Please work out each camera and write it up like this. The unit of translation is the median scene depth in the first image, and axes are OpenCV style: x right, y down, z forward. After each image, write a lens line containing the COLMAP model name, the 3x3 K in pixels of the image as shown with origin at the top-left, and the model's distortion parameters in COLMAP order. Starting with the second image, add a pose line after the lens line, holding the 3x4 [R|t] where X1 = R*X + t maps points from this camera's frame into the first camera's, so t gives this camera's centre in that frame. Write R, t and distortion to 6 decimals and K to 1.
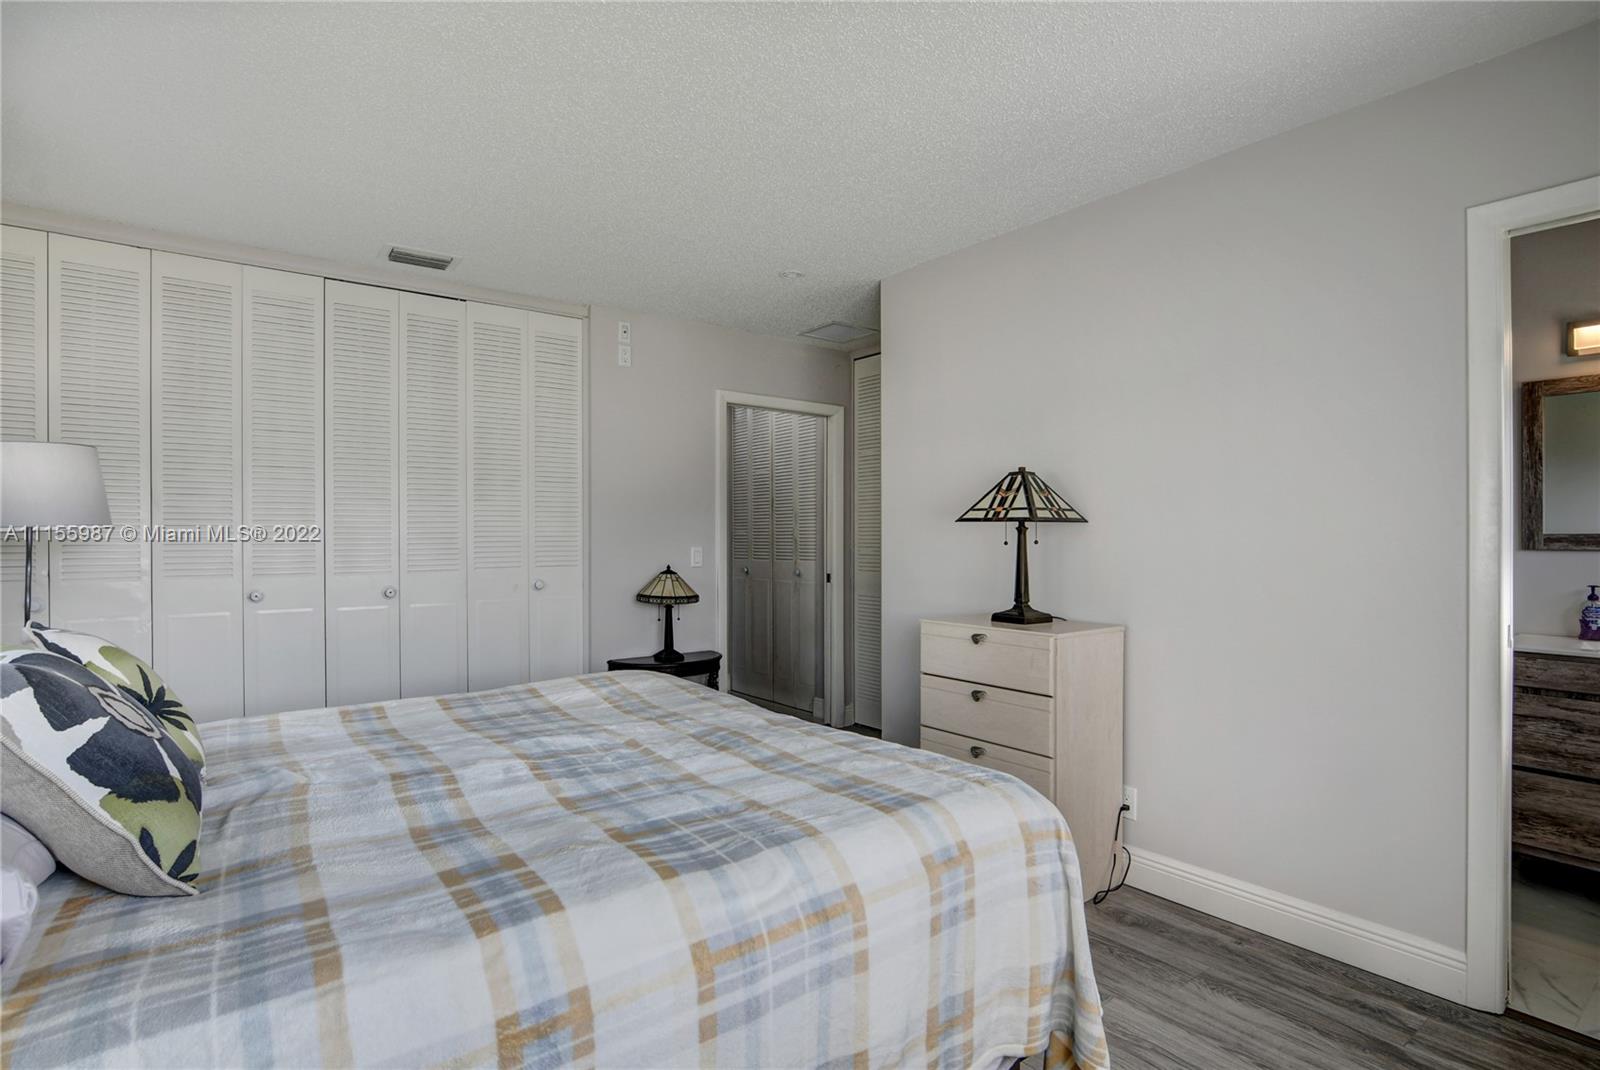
lens RADIAL K [[796.8, 0, 834.7], [0, 796.8, 533.7], [0, 0, 1]] dist [-0.015330, -0.000362]
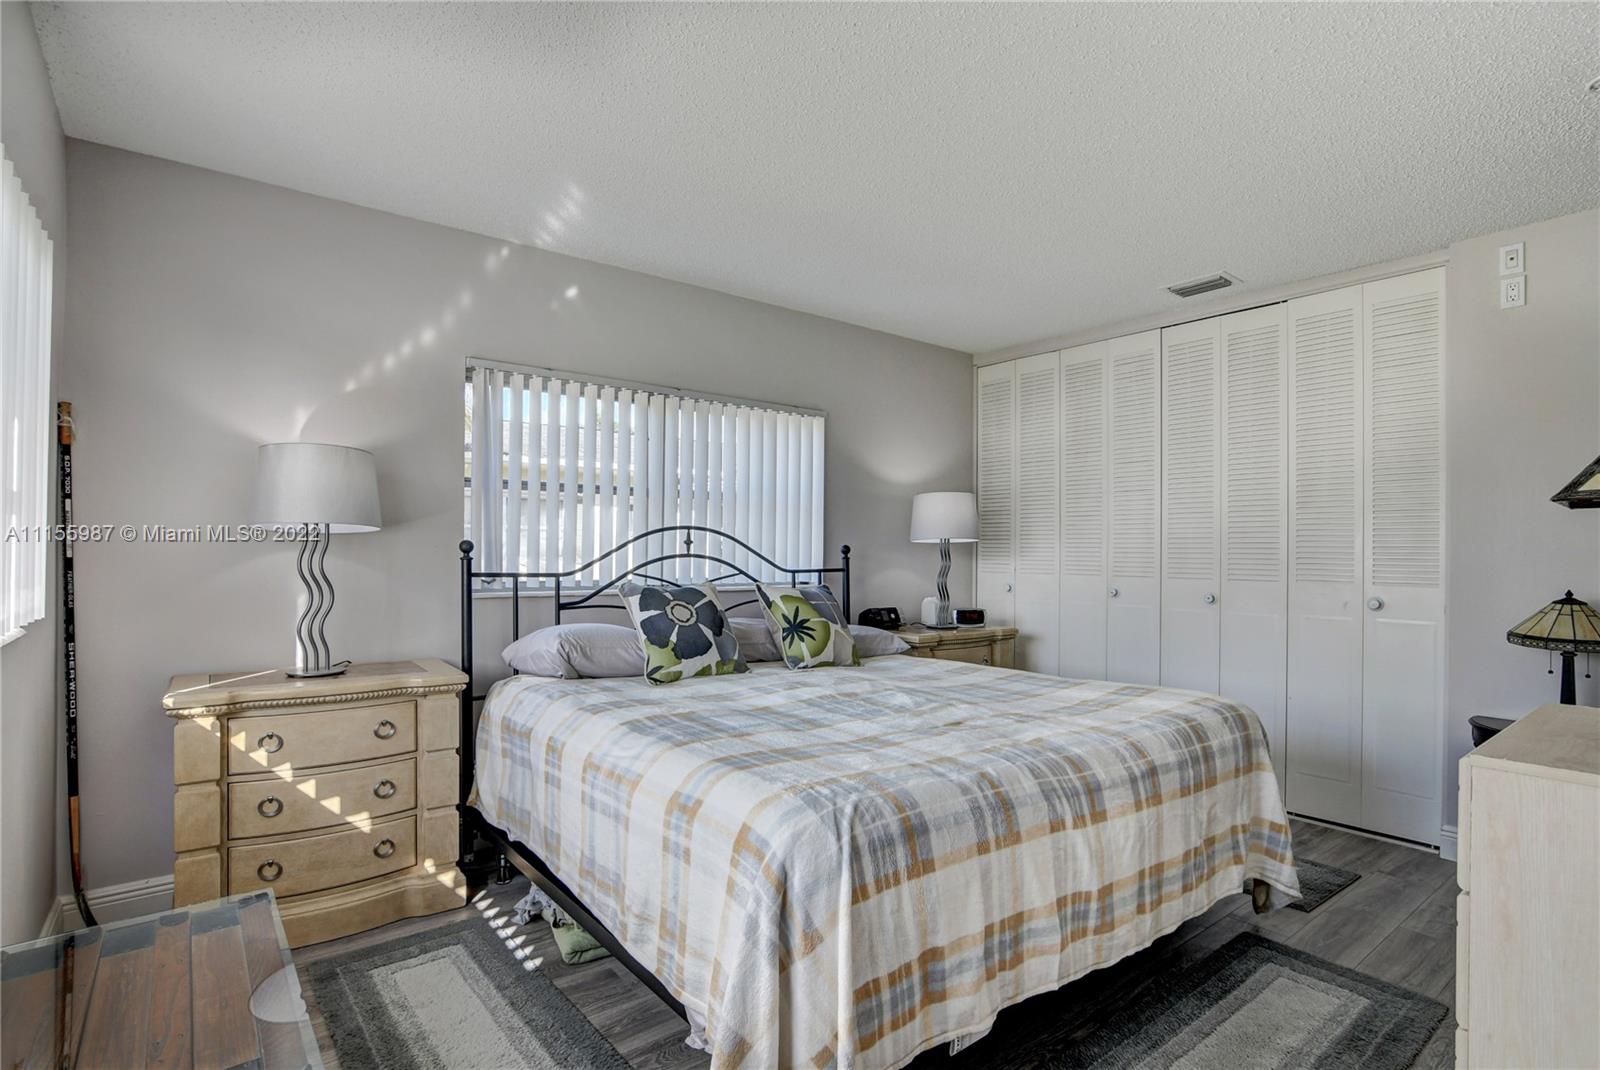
lens RADIAL K [[790.4, 0, 802.0], [0, 790.4, 537.7], [0, 0, 1]] dist [-0.025445, -0.000512]
pose [[0.013336, -0.015292, -0.999794, 0.987563], [-0.004246, 0.999873, -0.015349, 0.019591], [0.999902, 0.004450, 0.013269, 0.856349]]
